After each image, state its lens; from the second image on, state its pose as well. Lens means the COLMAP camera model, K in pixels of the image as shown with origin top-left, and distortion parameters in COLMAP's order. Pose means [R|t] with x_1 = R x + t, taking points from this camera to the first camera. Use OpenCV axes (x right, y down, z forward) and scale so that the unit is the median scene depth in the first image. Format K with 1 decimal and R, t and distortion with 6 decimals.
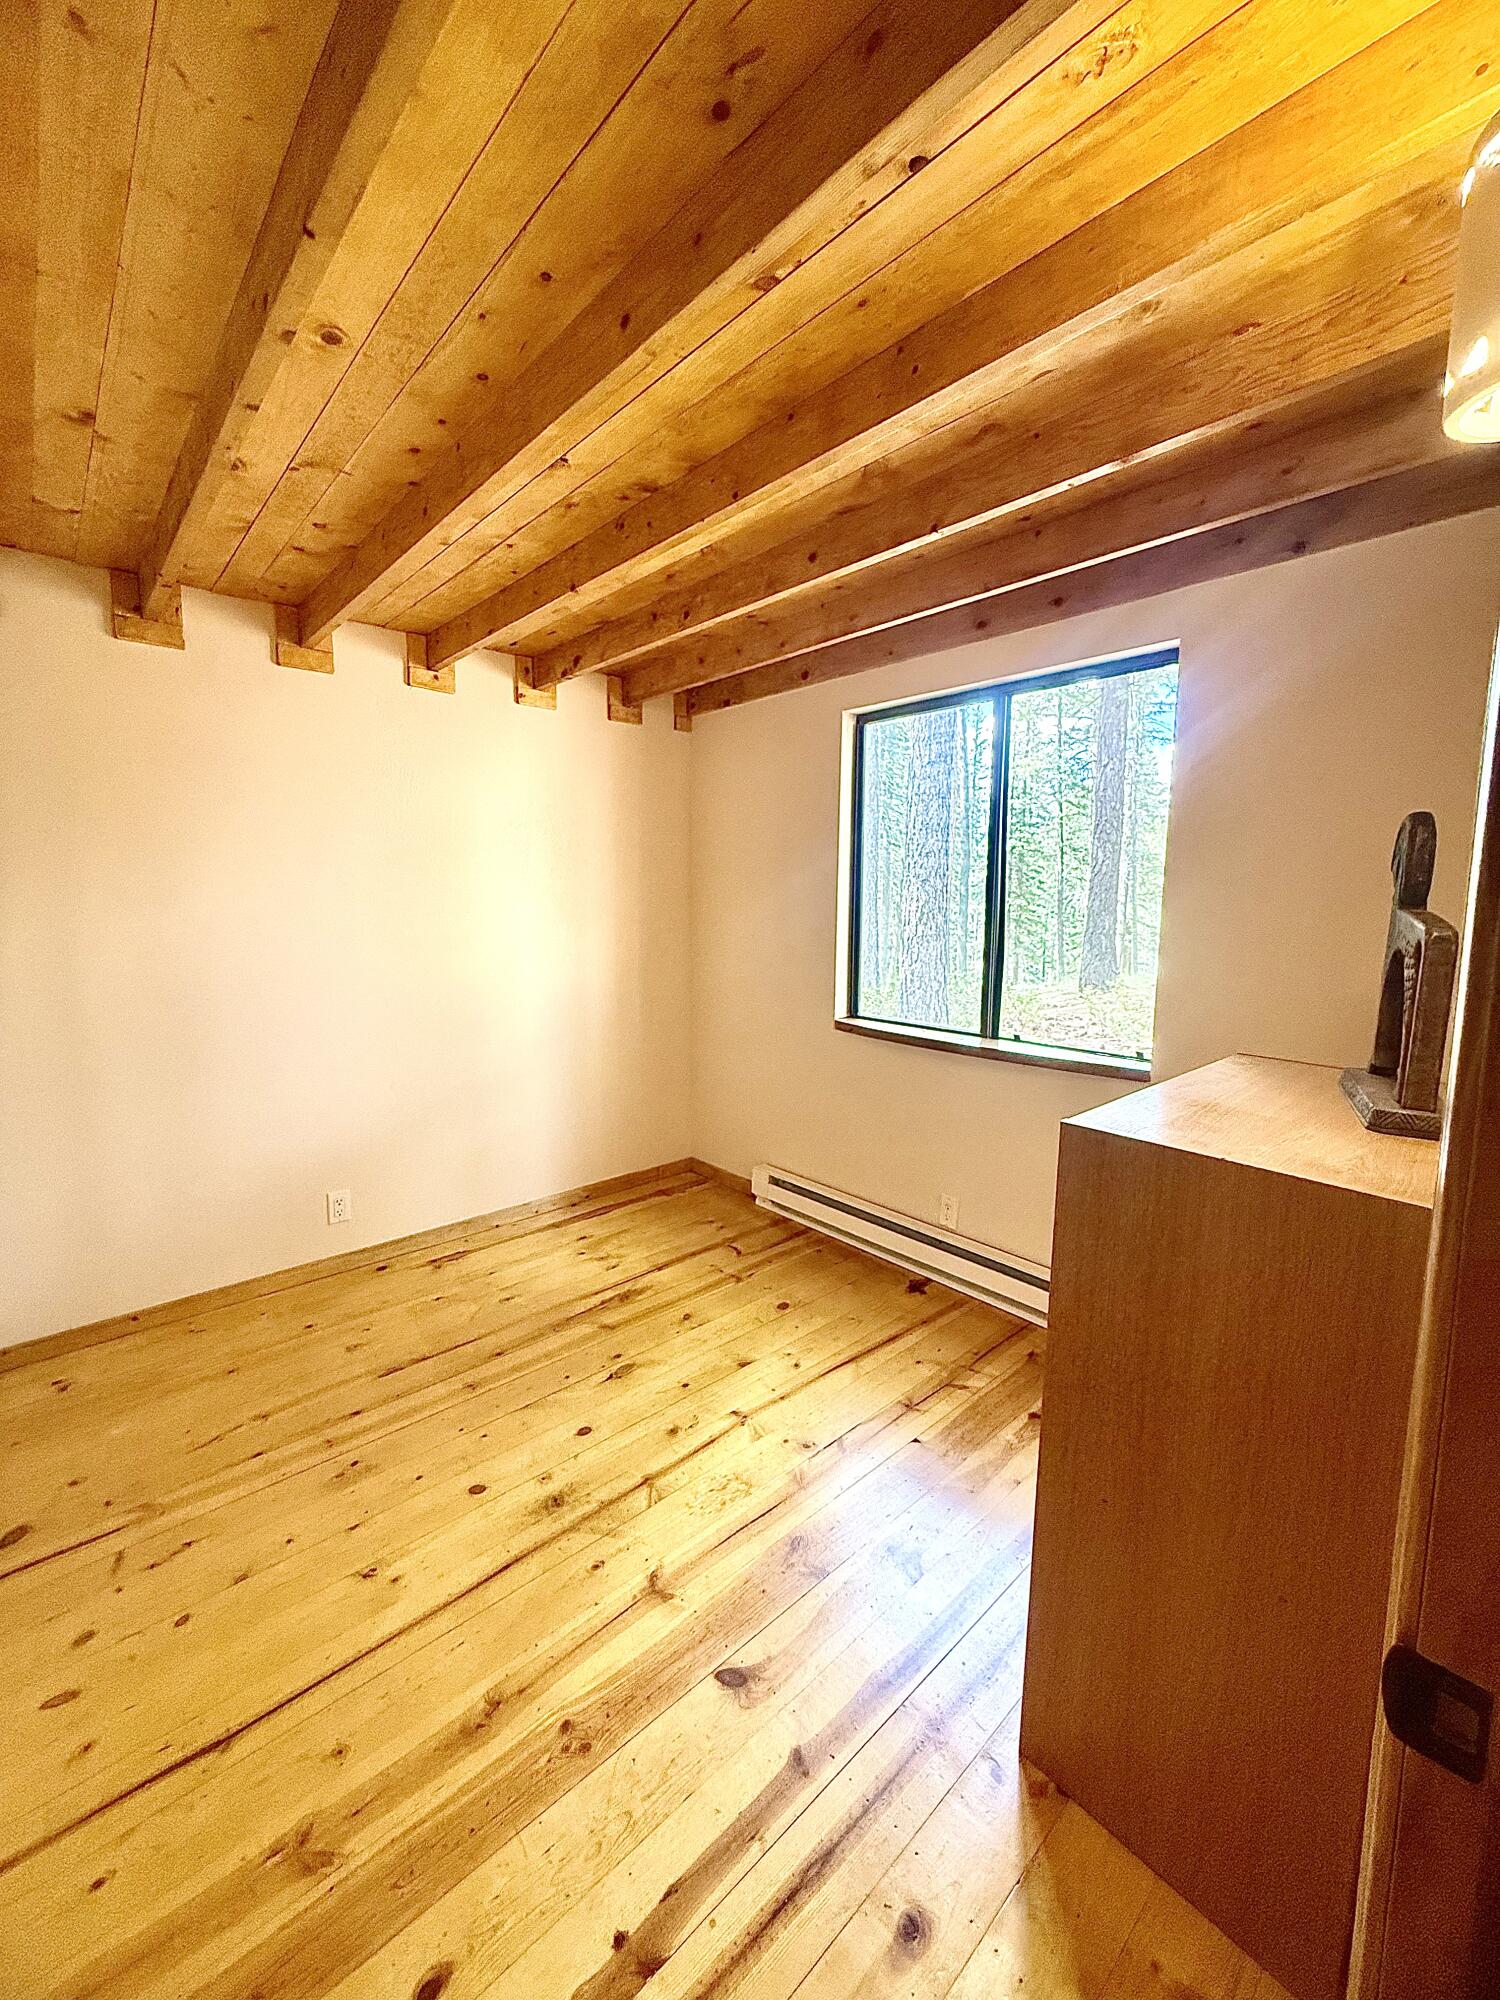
lens RADIAL K [[797.5, 0, 749.6], [0, 797.5, 993.6], [0, 0, 1]] dist [-0.000309, -0.000225]
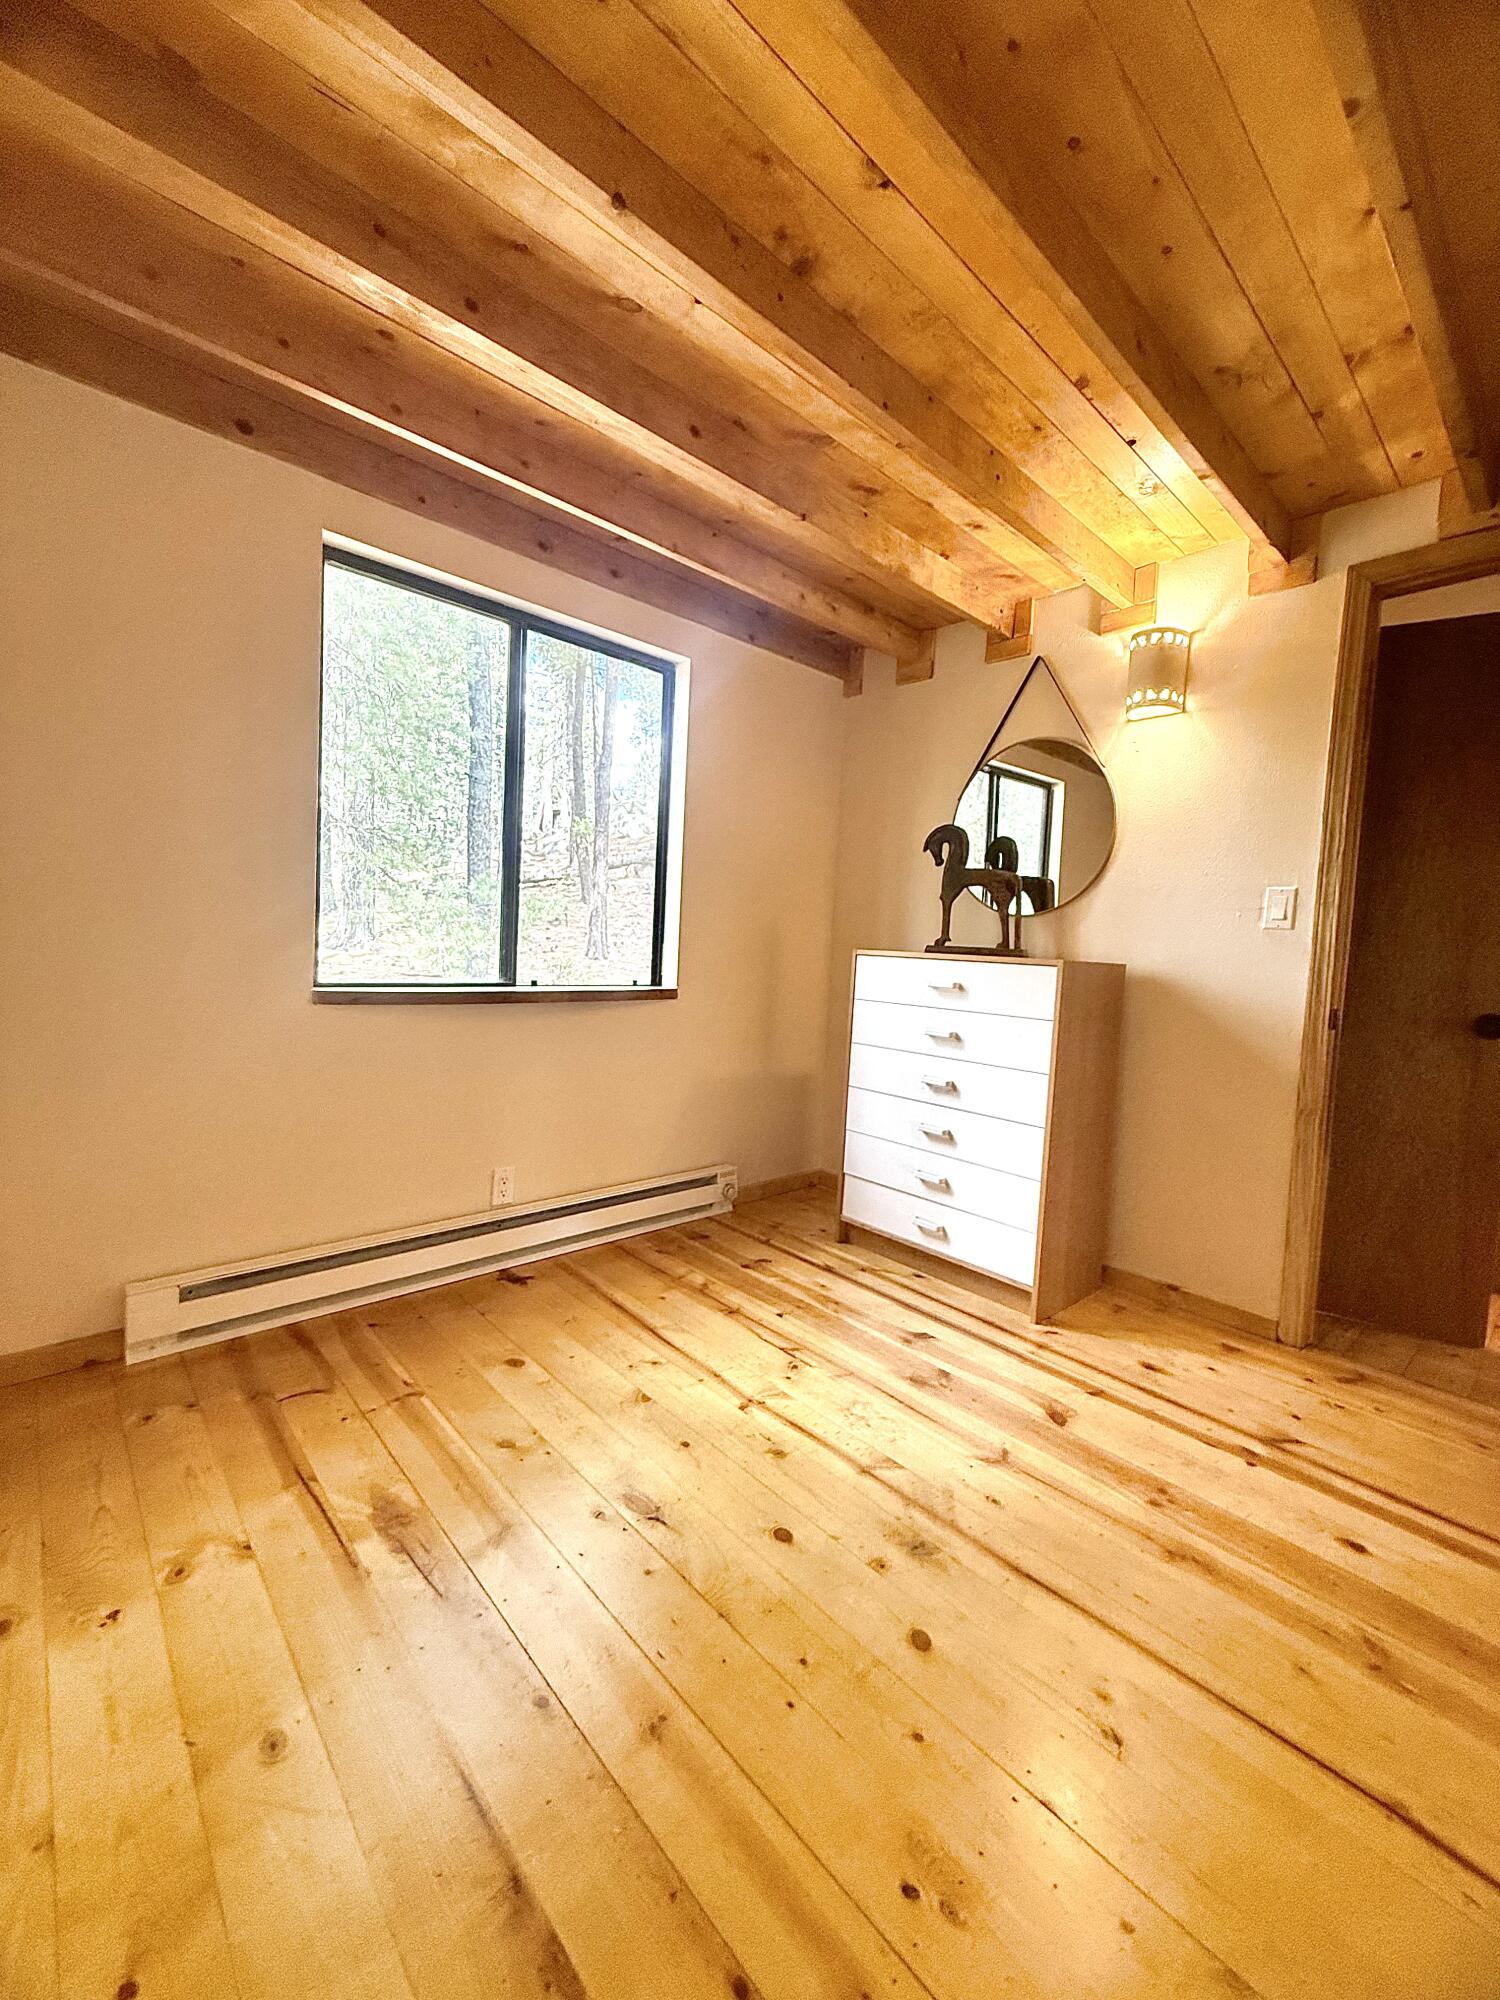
lens RADIAL K [[797.5, 0, 749.6], [0, 797.5, 993.6], [0, 0, 1]] dist [-0.000309, -0.000225]
pose [[-0.007440, -0.067033, 0.997723, -0.972126], [0.076604, 0.994780, 0.067406, 0.032689], [-0.997034, 0.076932, -0.002266, 1.110470]]
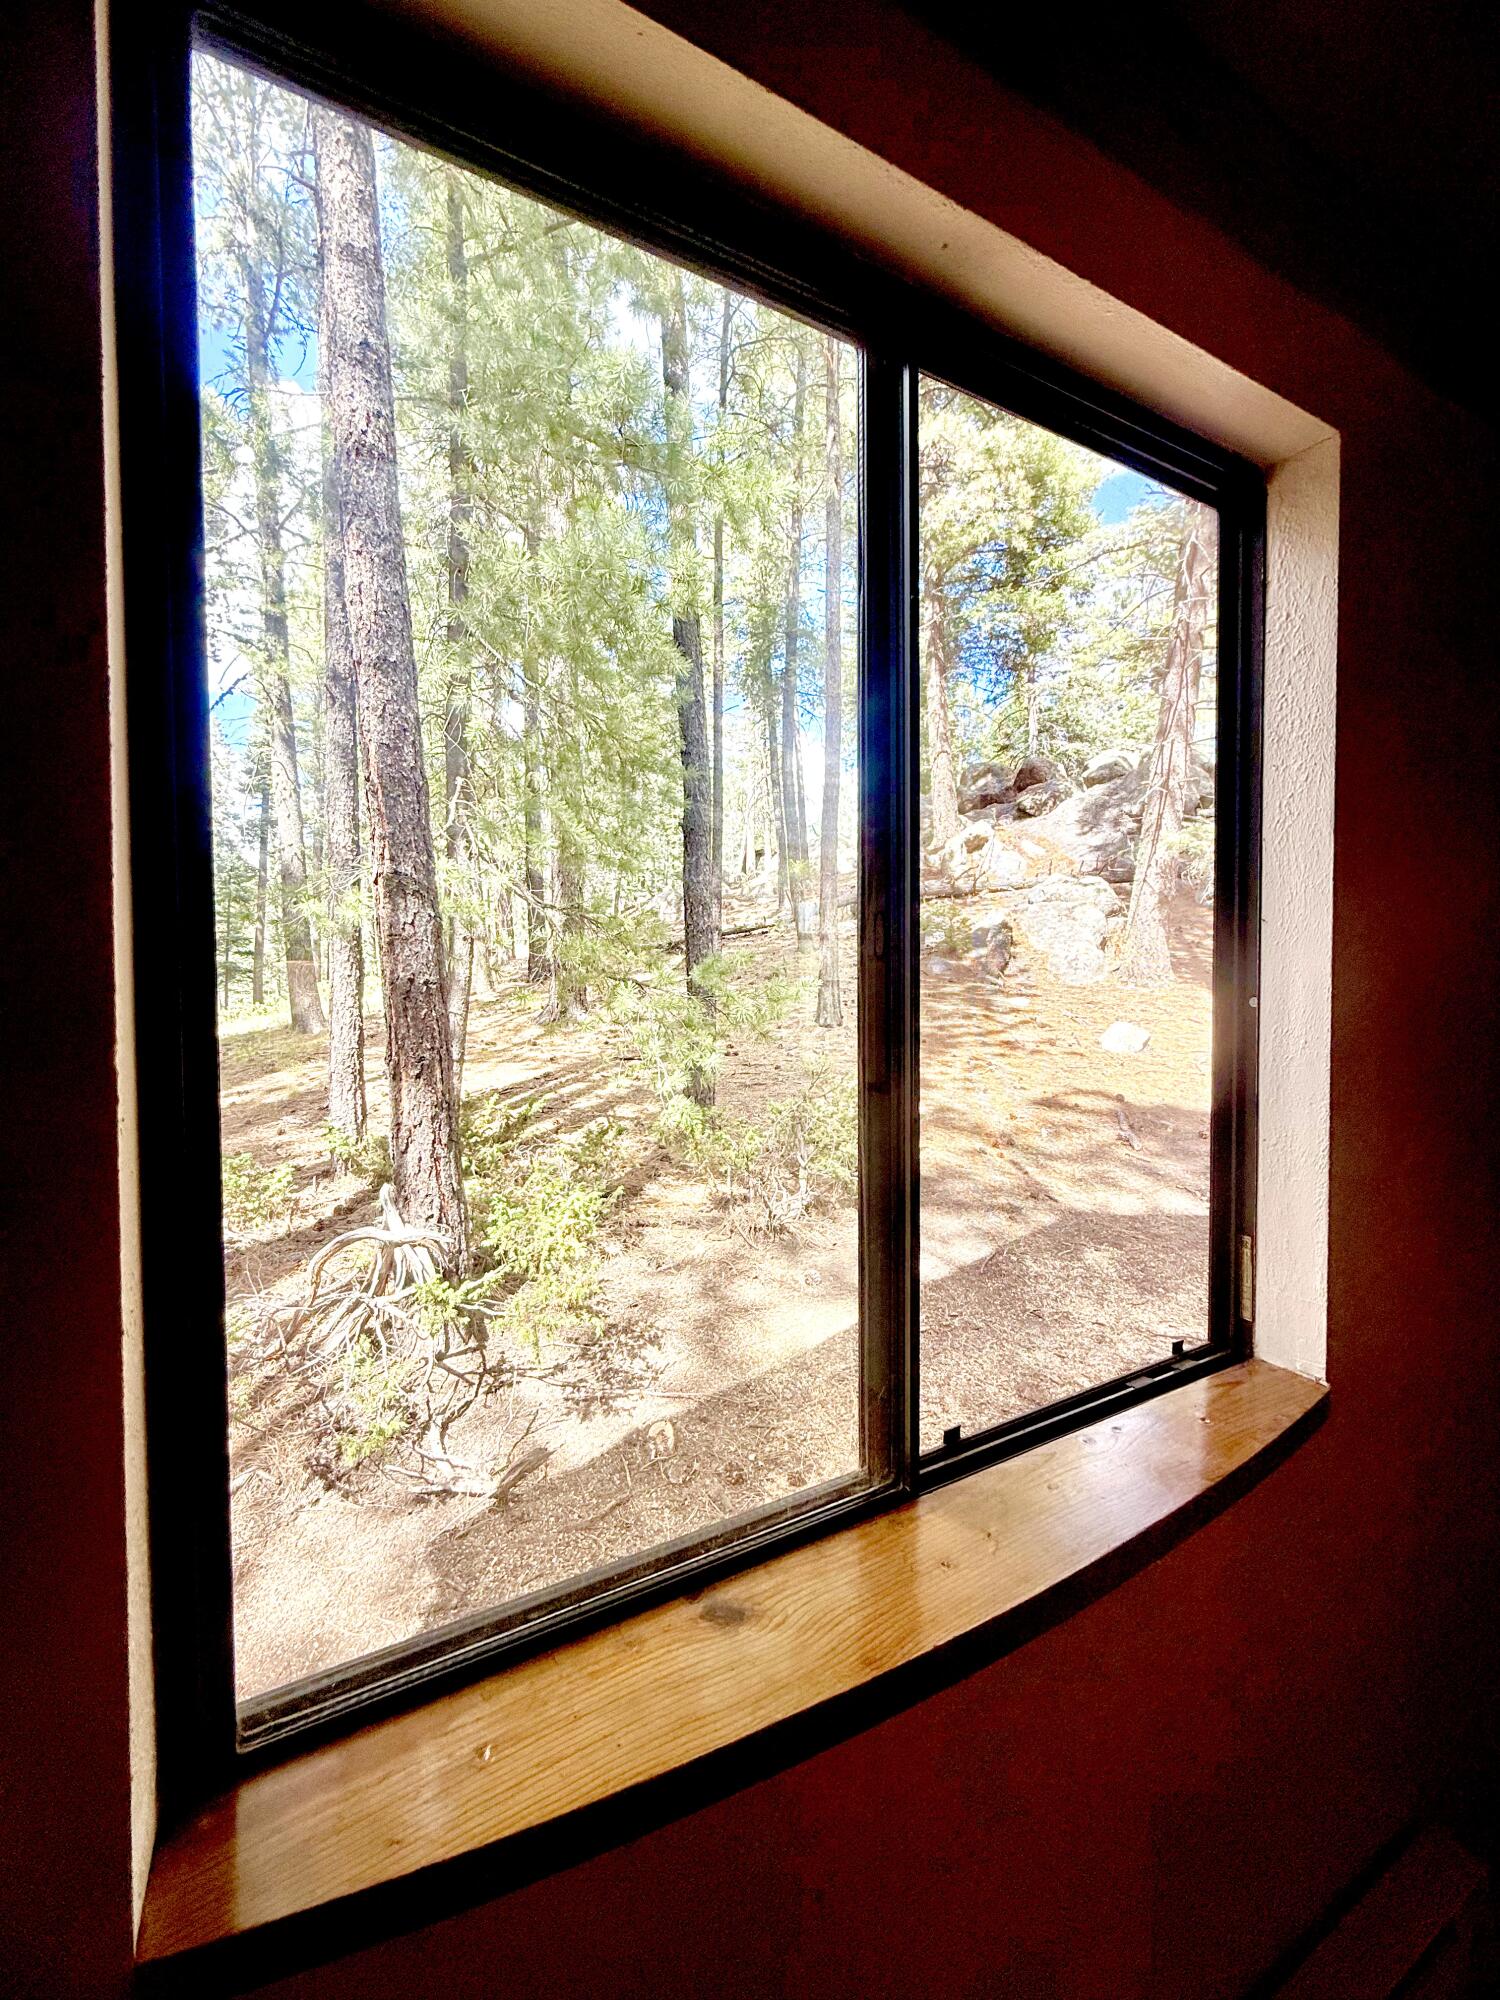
lens RADIAL K [[797.5, 0, 749.6], [0, 797.5, 993.6], [0, 0, 1]] dist [-0.000309, -0.000225]
pose [[0.237239, -0.036364, 0.970770, 0.018200], [0.130159, 0.991479, 0.005331, -0.205325], [-0.962692, 0.125090, 0.239951, 1.472842]]
